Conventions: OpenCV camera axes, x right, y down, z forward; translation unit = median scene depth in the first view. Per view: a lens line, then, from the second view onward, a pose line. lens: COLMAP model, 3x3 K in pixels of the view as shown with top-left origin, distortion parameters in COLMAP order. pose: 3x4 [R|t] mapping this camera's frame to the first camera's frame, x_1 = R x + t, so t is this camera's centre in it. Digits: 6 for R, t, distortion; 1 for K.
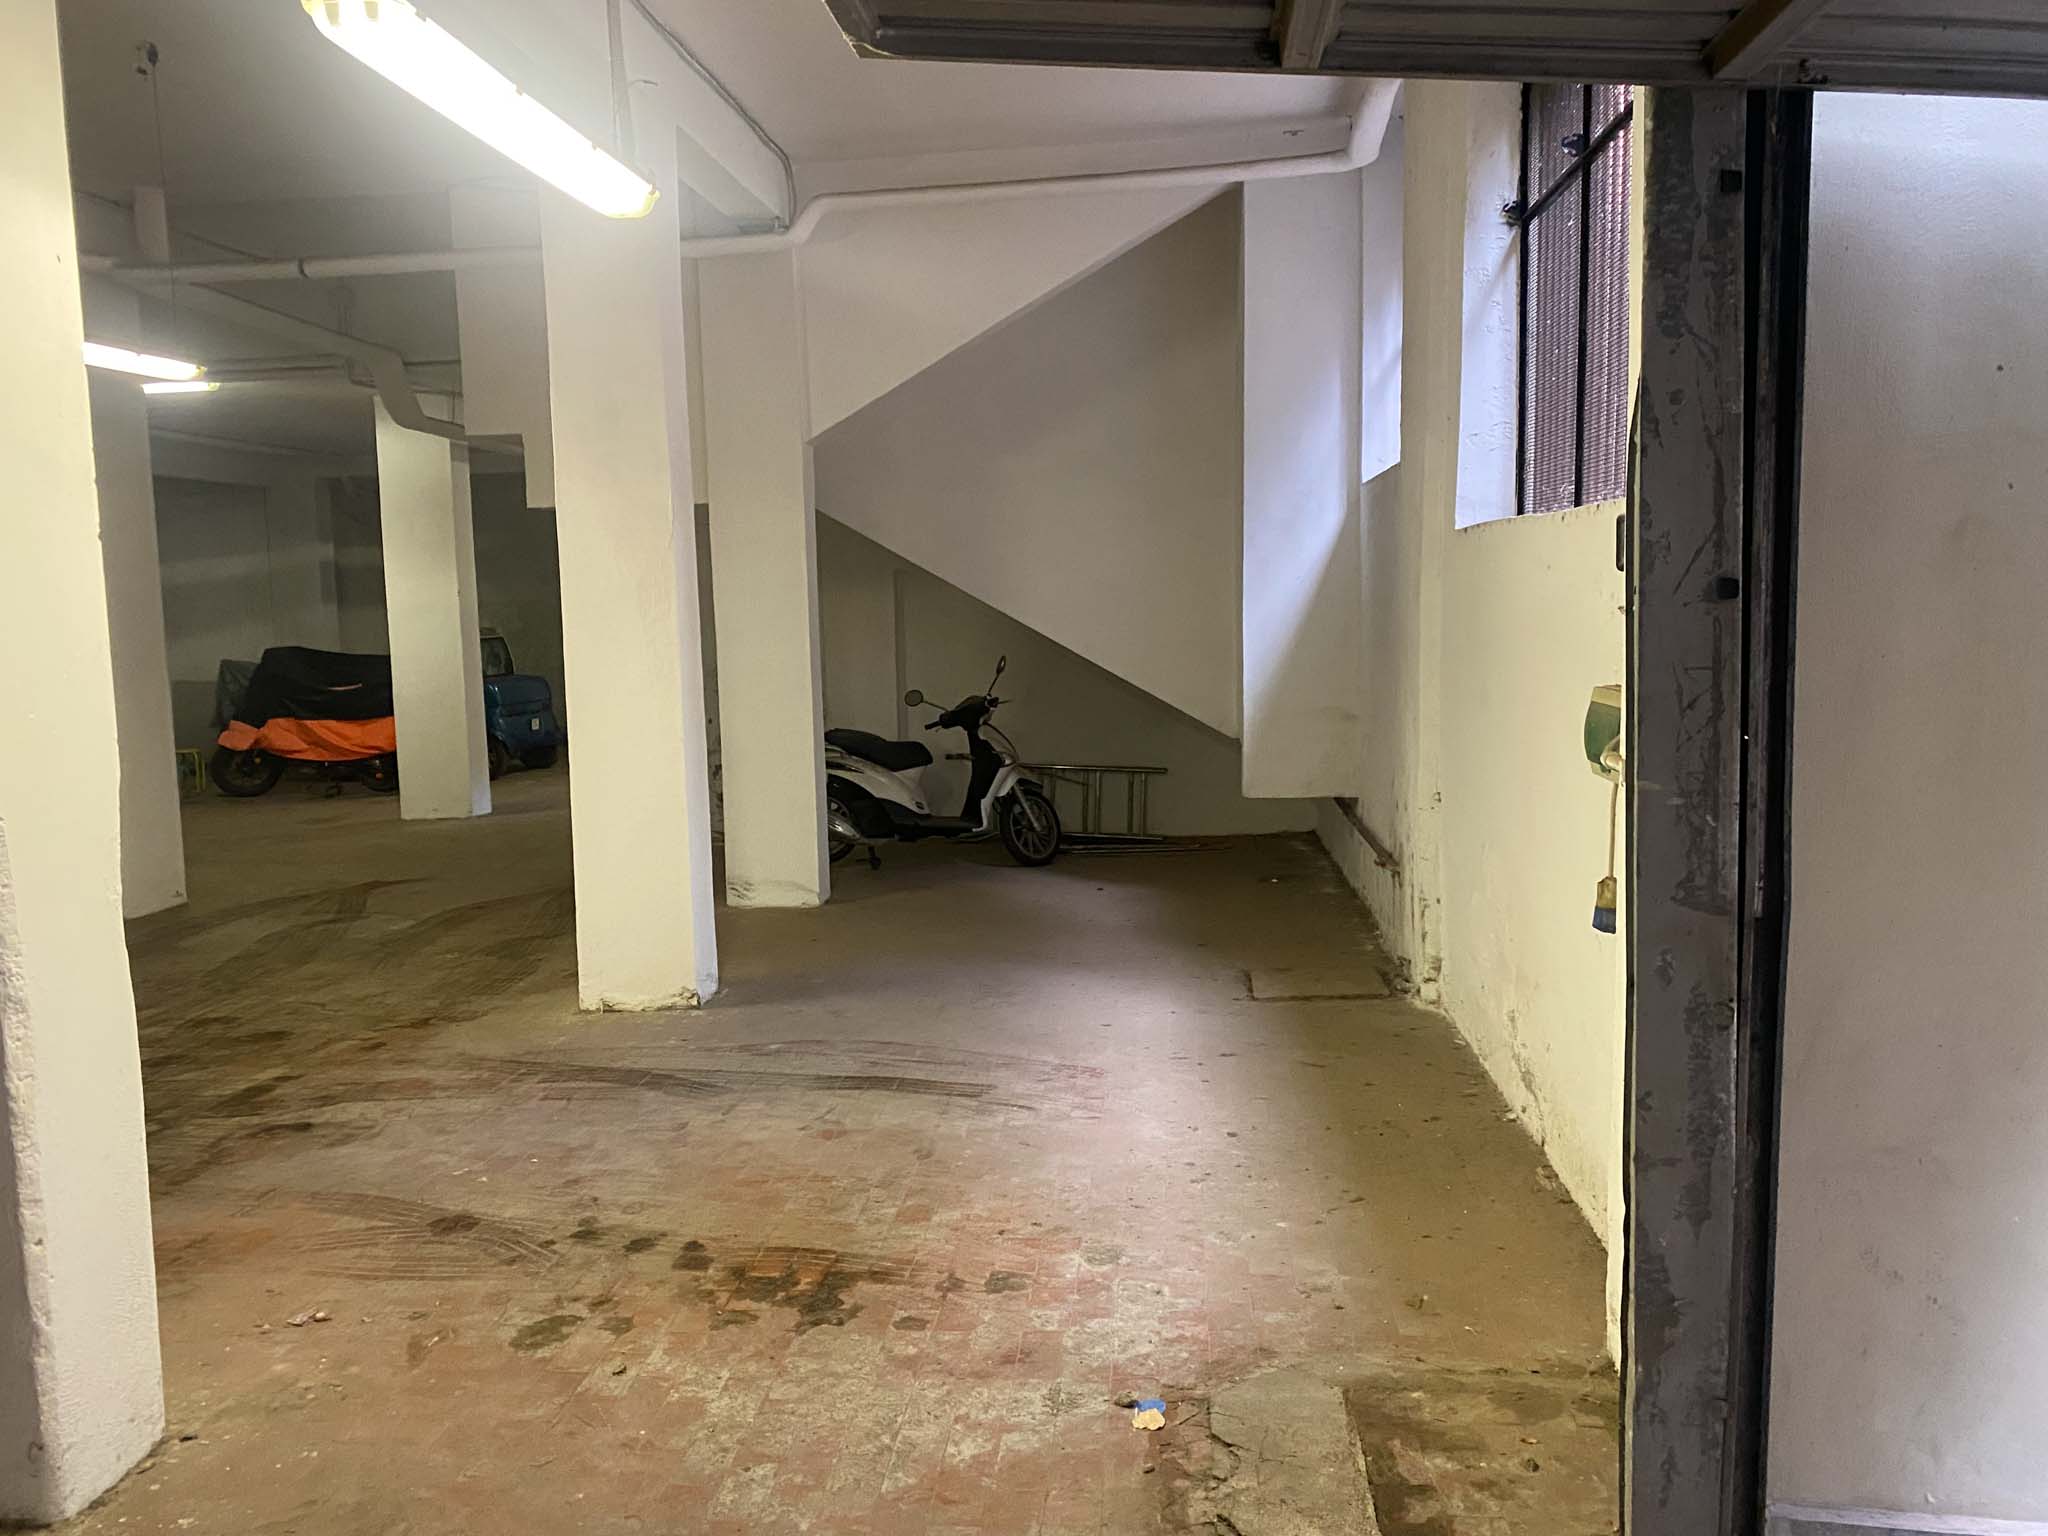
lens RADIAL K [[1536.7, 0, 997.3], [0, 1536.7, 765.1], [0, 0, 1]] dist [0.013342, -0.001136]
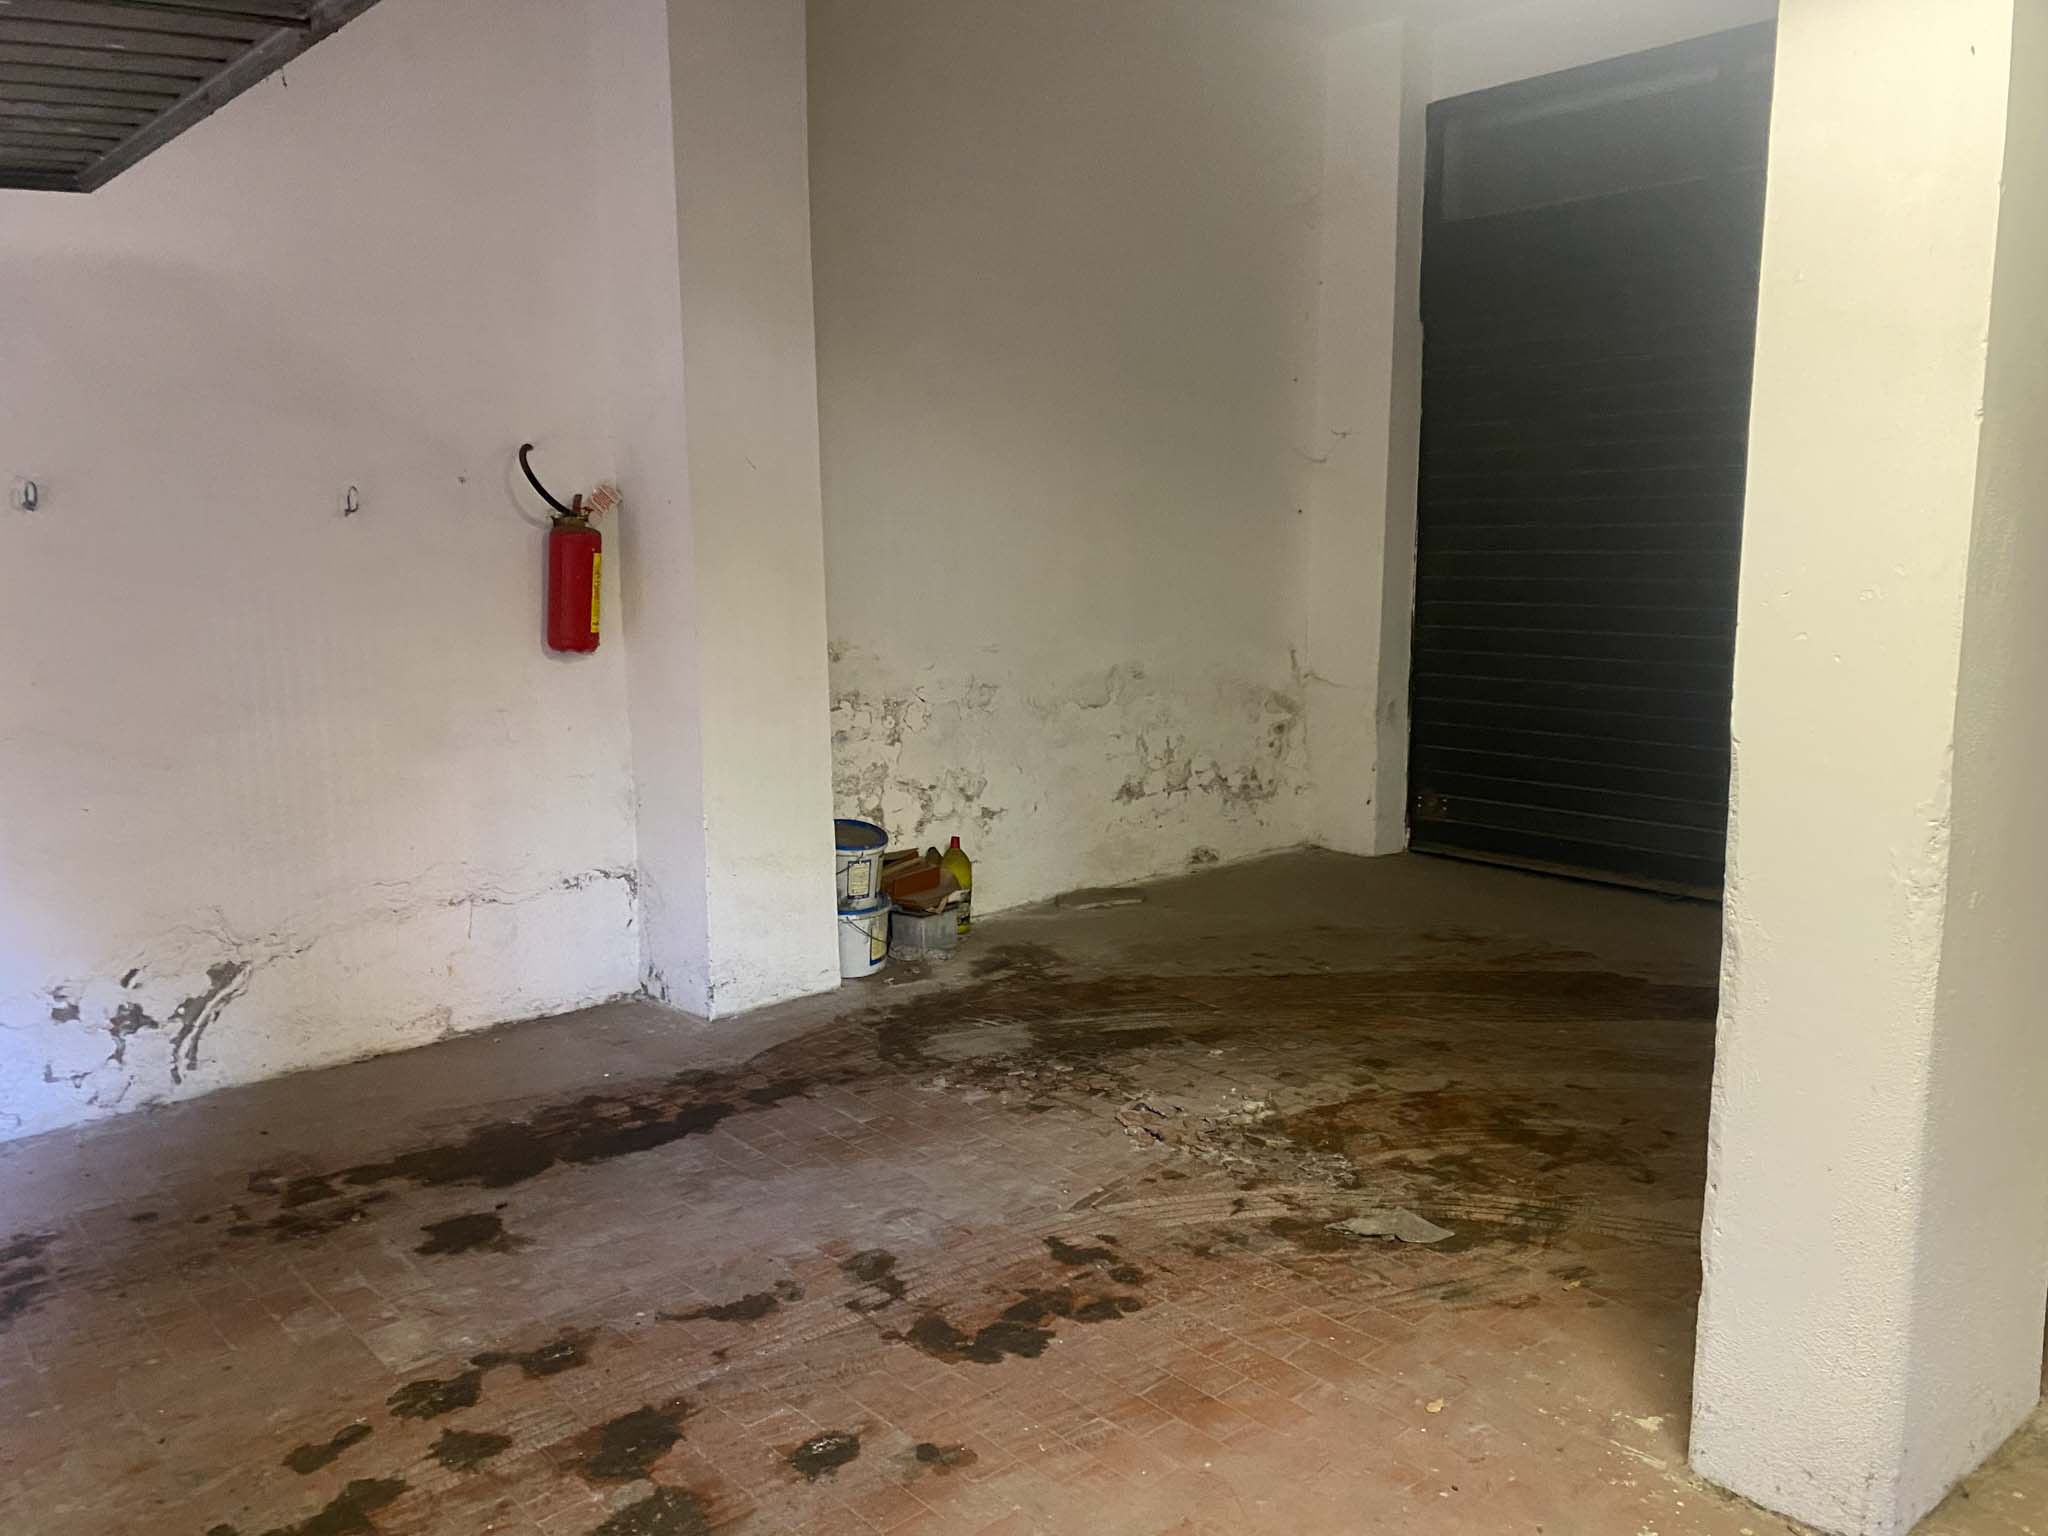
lens RADIAL K [[1536.7, 0, 997.3], [0, 1536.7, 765.1], [0, 0, 1]] dist [0.013342, -0.001136]
pose [[-0.652418, 0.141835, -0.744469, 0.249923], [-0.061904, 0.969075, 0.238876, -0.105308], [0.755327, 0.201932, -0.623462, 0.885420]]
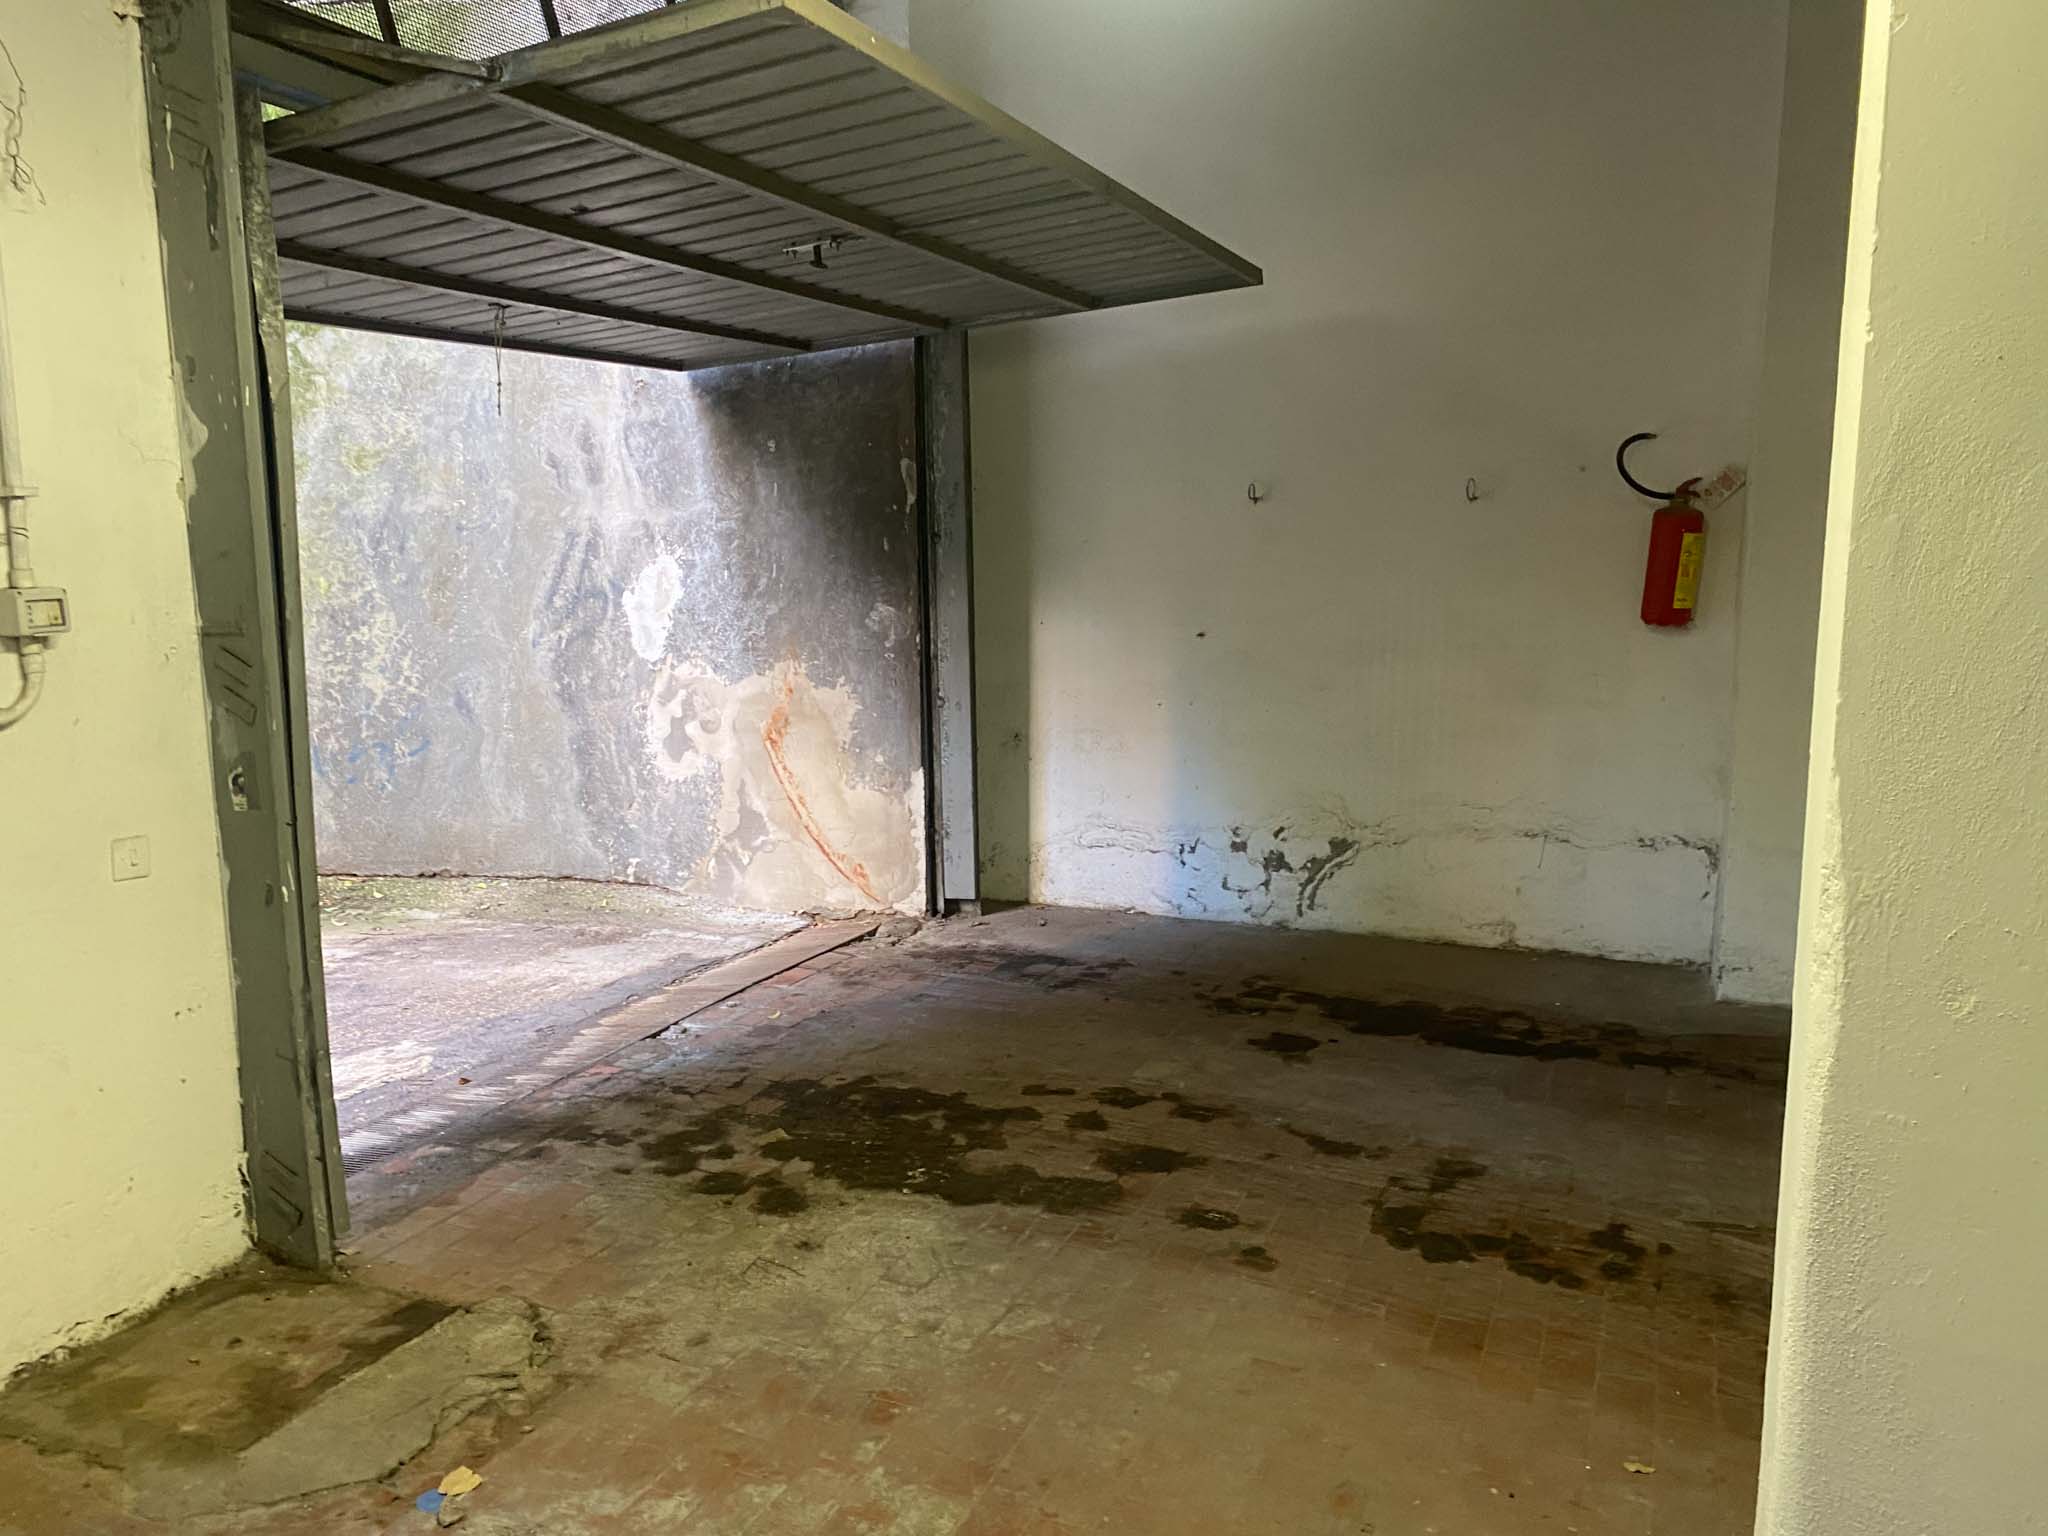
lens RADIAL K [[1541.8, 0, 1015.7], [0, 1541.8, 773.1], [0, 0, 1]] dist [0.010868, 0.001857]
pose [[-0.958790, -0.011080, 0.283898, -0.345933], [0.061758, 0.967219, 0.246321, -0.116526], [-0.277321, 0.253703, -0.926676, 1.277908]]
